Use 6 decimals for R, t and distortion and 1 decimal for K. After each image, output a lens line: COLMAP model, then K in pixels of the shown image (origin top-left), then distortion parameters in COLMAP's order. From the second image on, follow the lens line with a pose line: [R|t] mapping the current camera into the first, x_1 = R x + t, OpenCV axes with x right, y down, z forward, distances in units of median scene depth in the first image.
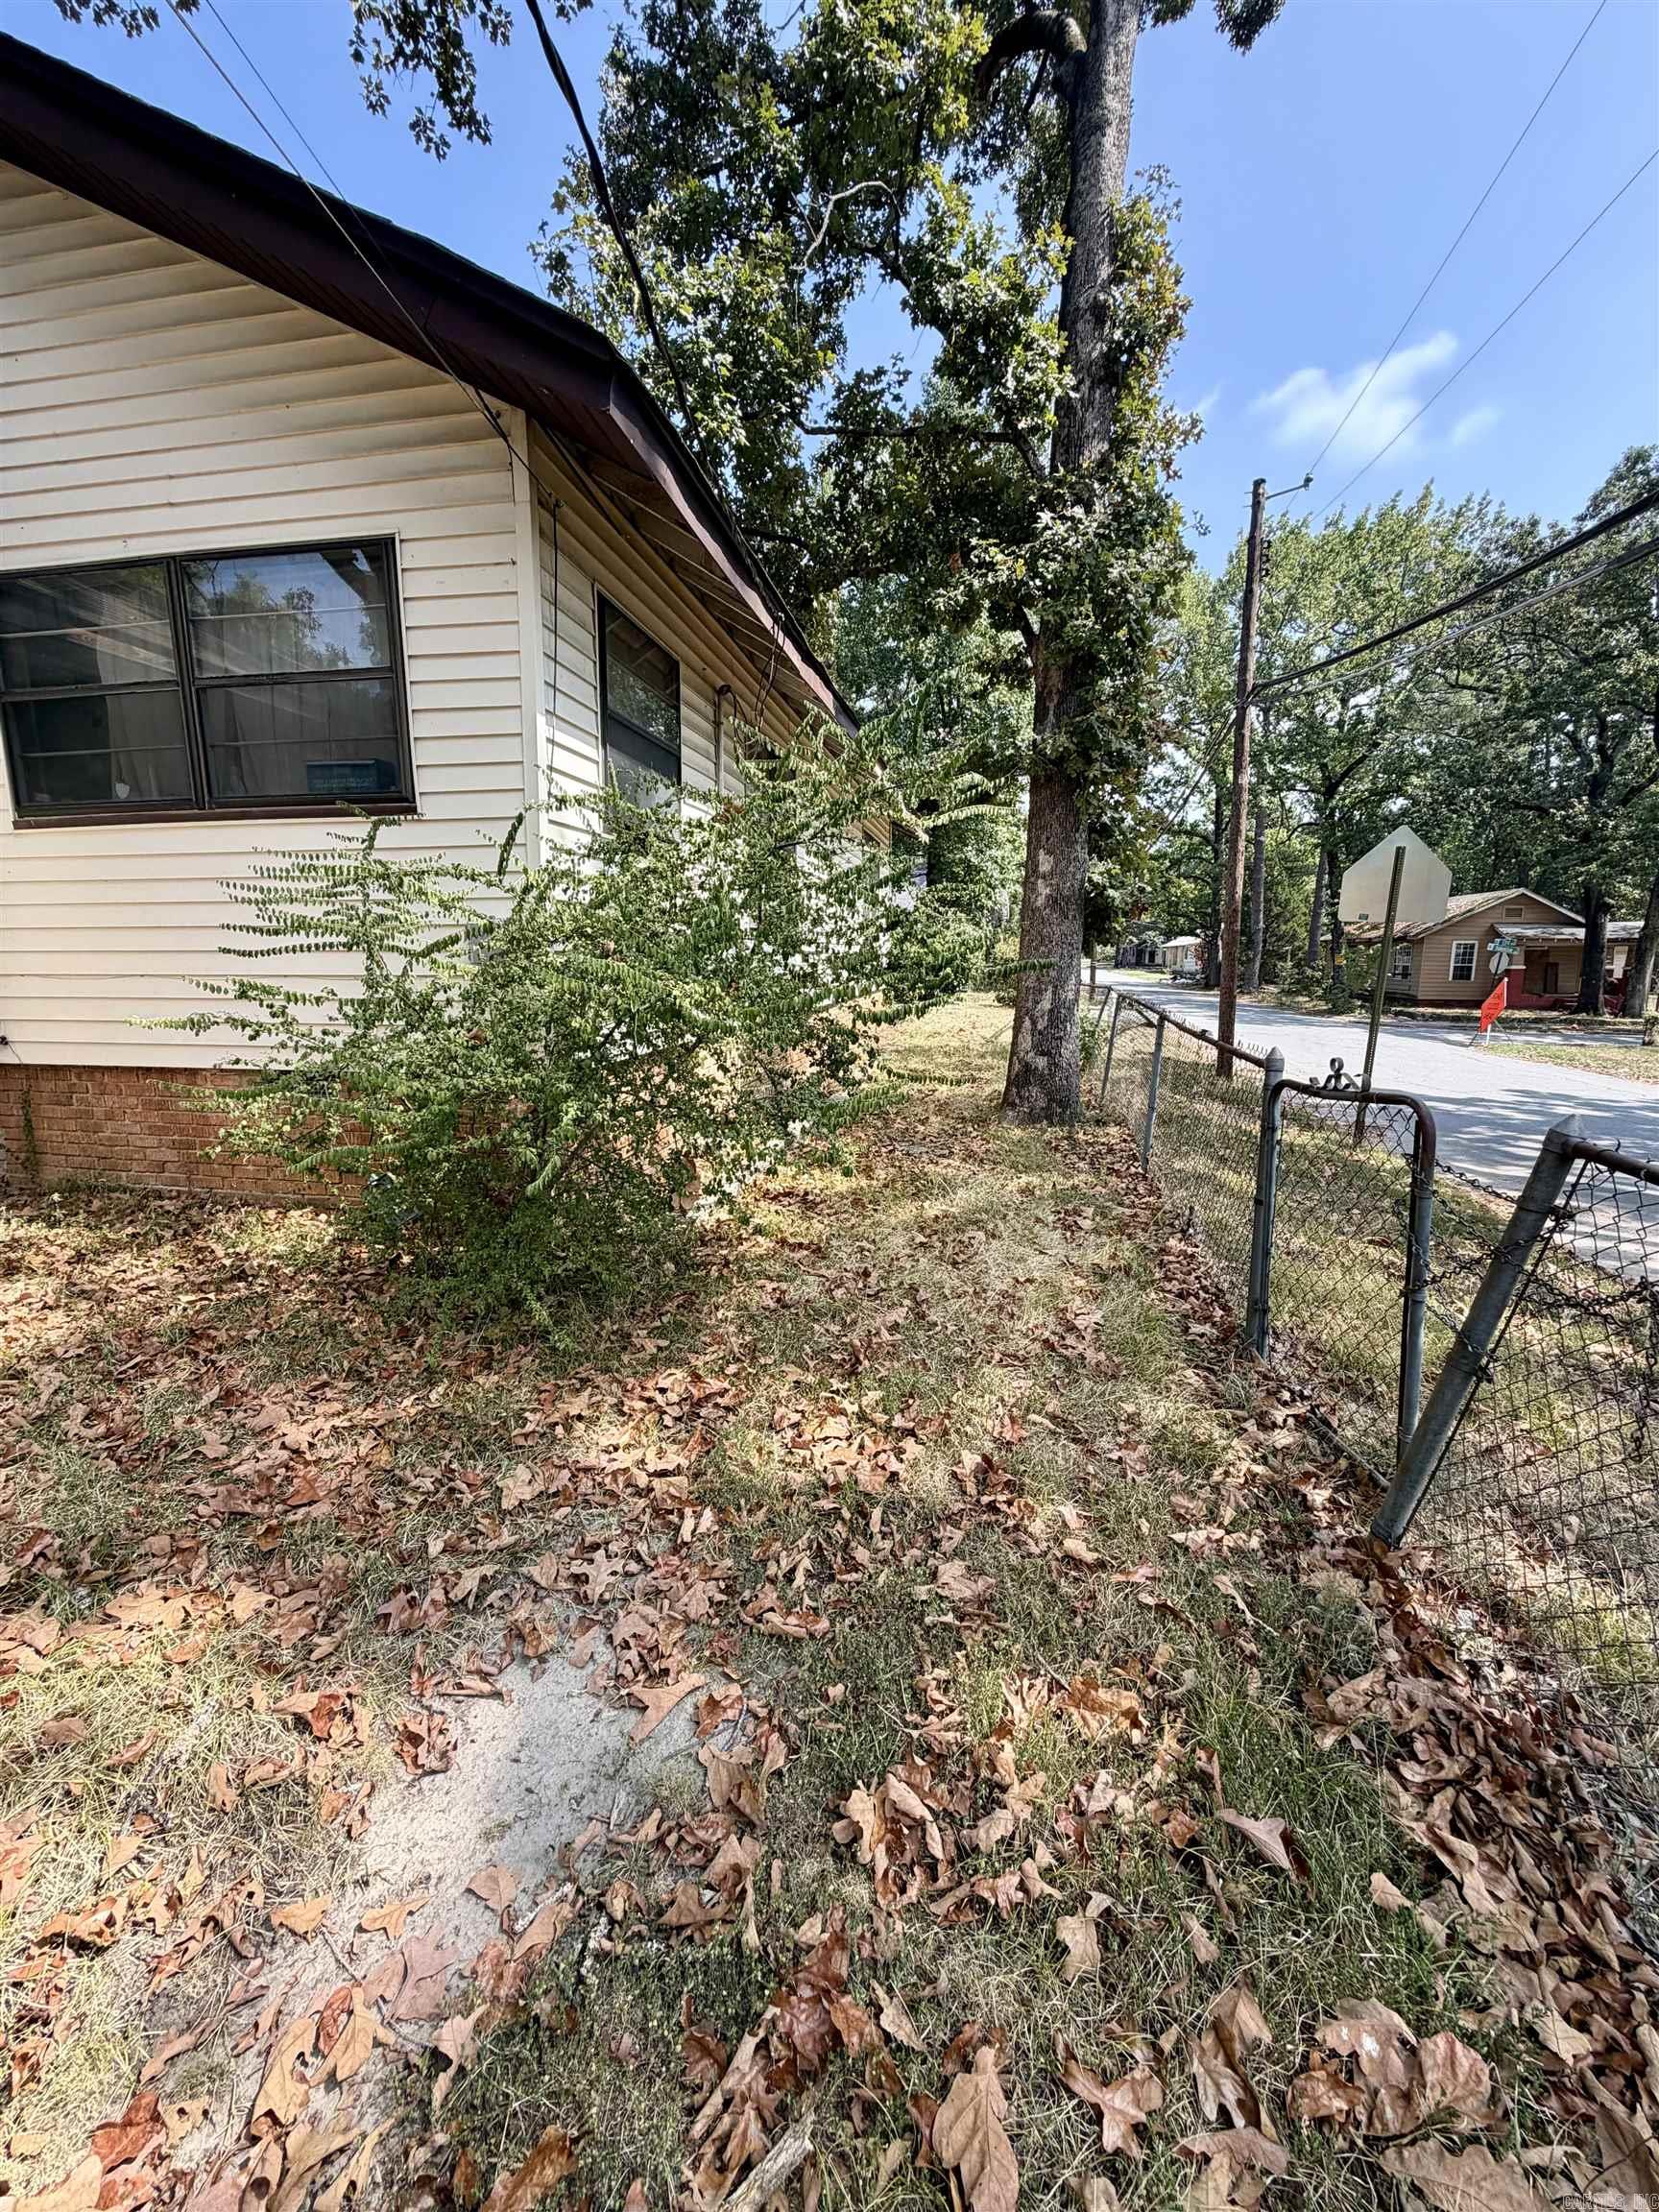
lens RADIAL K [[879.0, 0, 829.7], [0, 879.0, 1101.0], [0, 0, 1]] dist [0.000394, 0.000124]
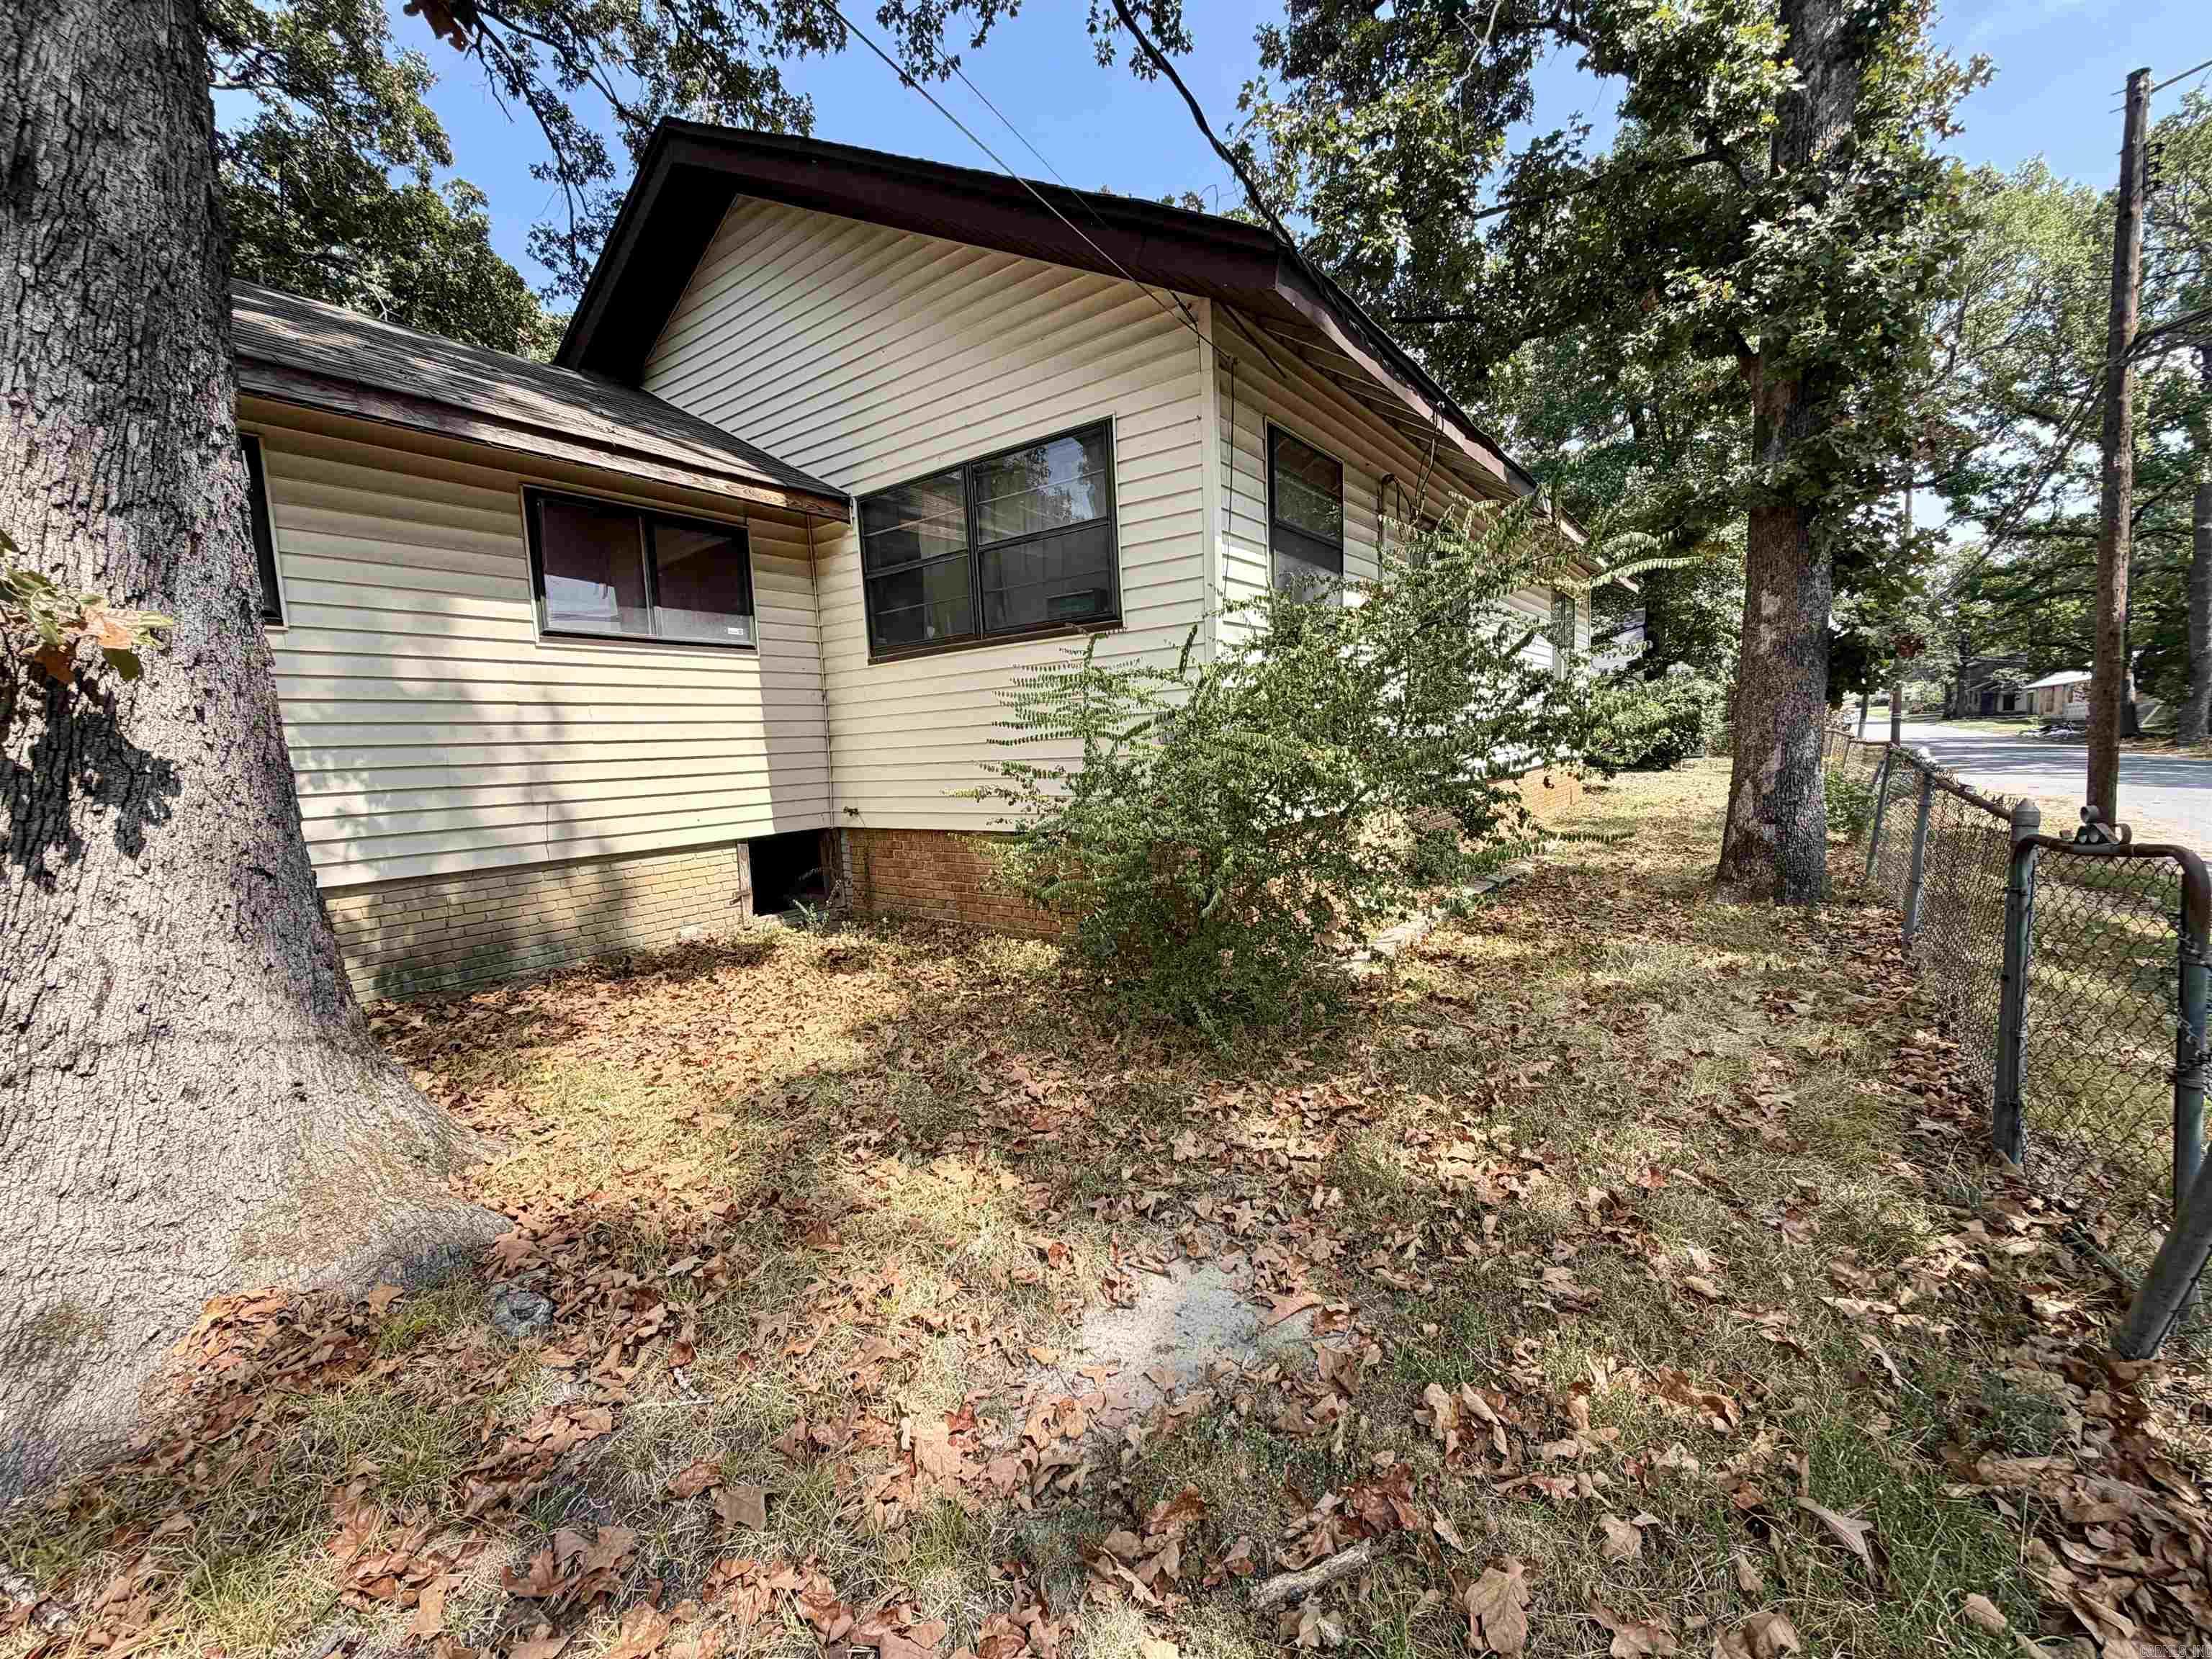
lens RADIAL K [[879.0, 0, 1101.9], [0, 879.0, 833.2], [0, 0, 1]] dist [0.000394, 0.000124]
pose [[0.899457, 0.001579, -0.437006, 0.055069], [-0.024282, 0.998629, -0.046369, 0.027806], [0.436334, 0.052319, 0.898262, -0.132382]]
